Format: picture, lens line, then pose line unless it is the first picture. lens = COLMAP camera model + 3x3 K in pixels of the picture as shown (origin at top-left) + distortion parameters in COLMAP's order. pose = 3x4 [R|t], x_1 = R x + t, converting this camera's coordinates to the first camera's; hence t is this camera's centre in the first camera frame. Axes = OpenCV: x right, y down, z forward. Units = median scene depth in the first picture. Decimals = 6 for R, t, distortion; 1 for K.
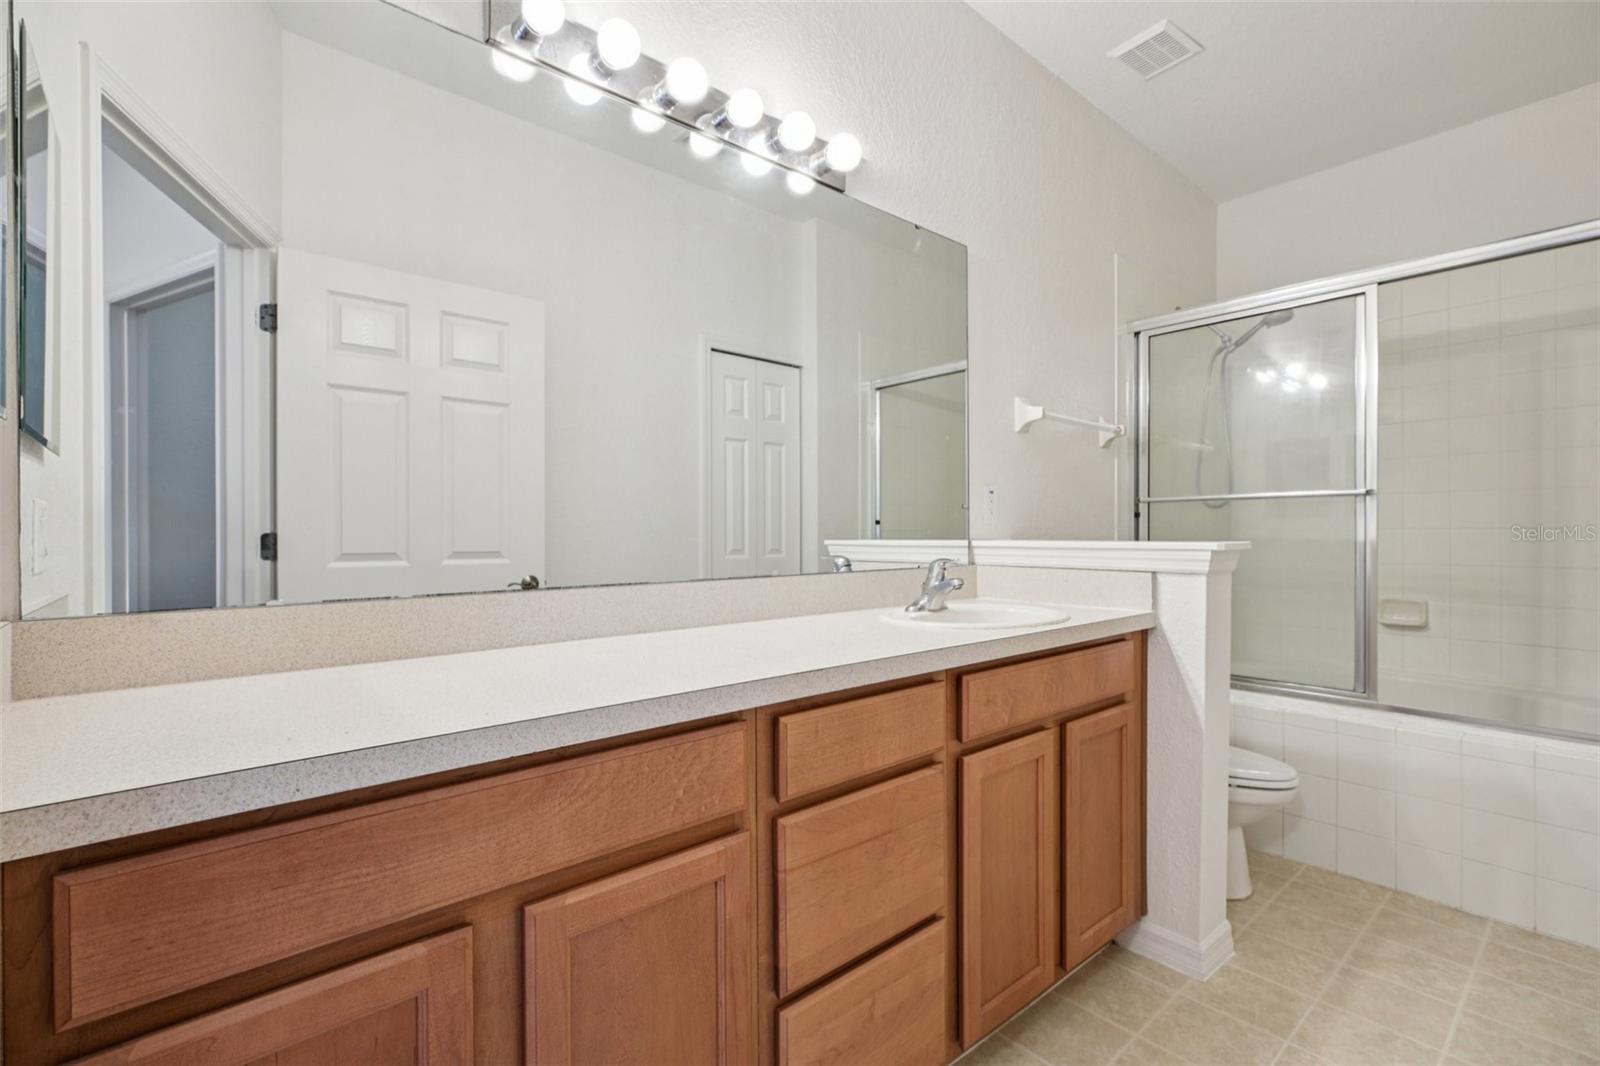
lens RADIAL K [[732.8, 0, 800.0], [0, 732.8, 533.0], [0, 0, 1]] dist [-0.041582, 0.025225]
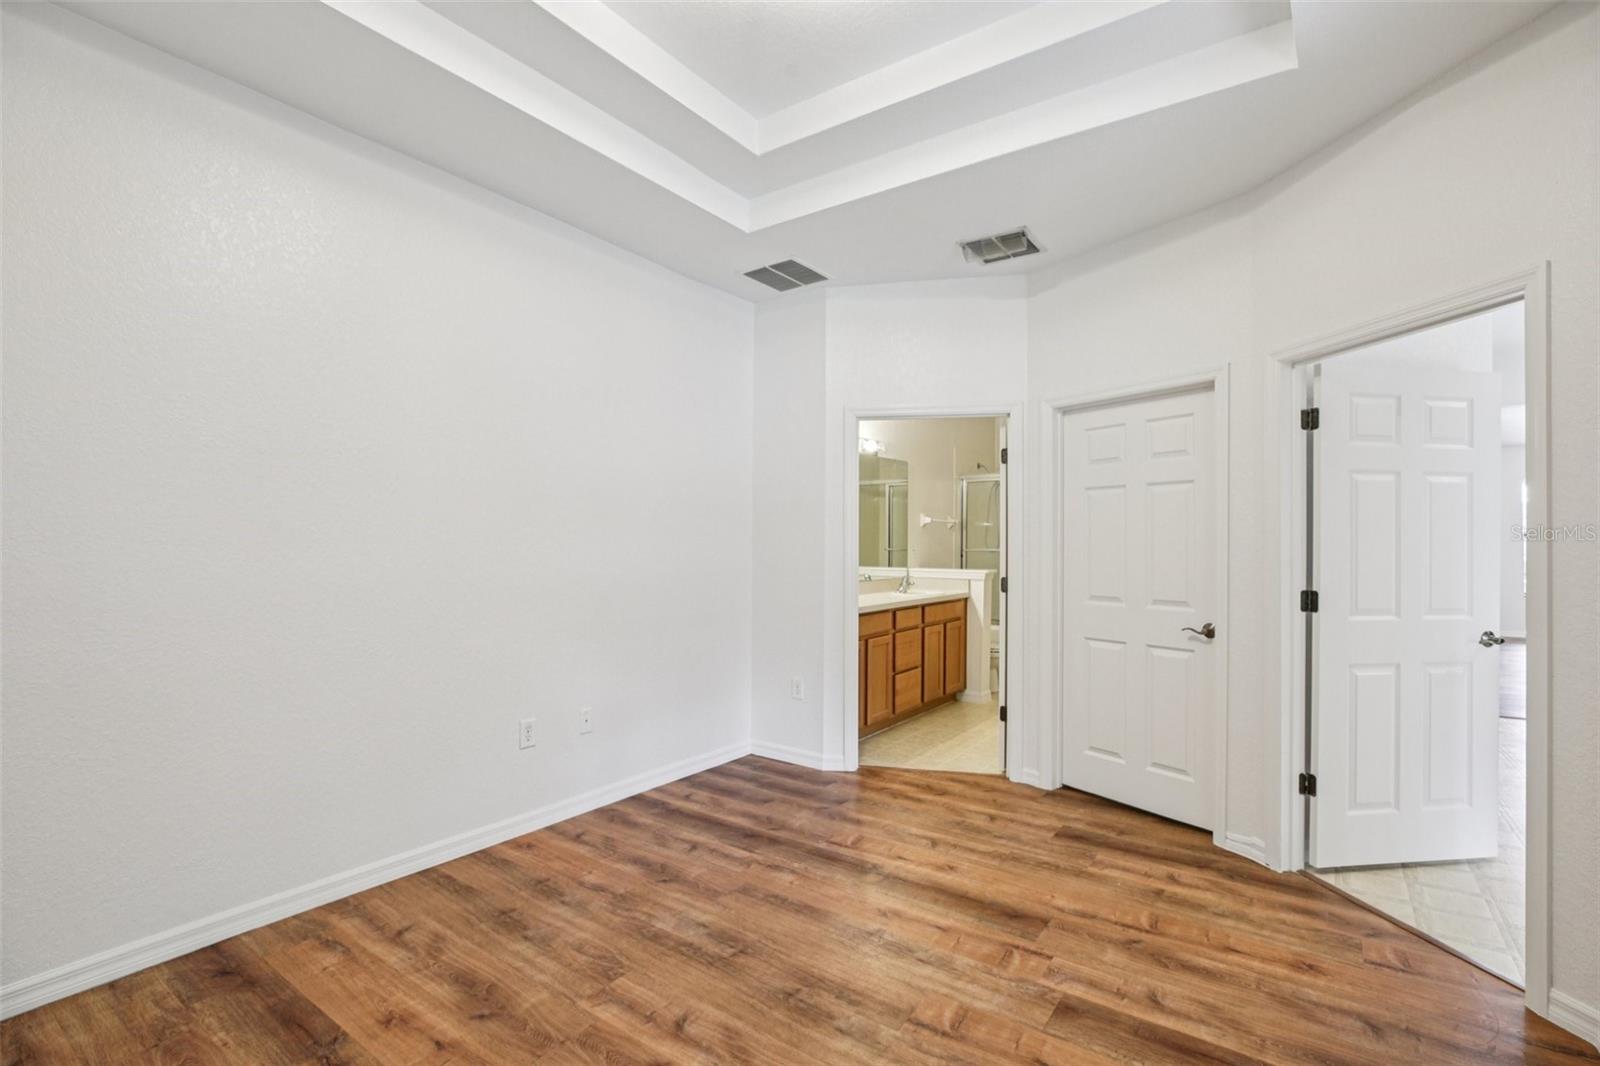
lens RADIAL K [[732.8, 0, 800.0], [0, 732.8, 533.0], [0, 0, 1]] dist [-0.041582, 0.025225]
pose [[0.971610, 0.014181, 0.236165, -1.010466], [-0.012189, 0.999877, -0.009893, -0.110302], [-0.236276, 0.006733, 0.971663, -1.973540]]
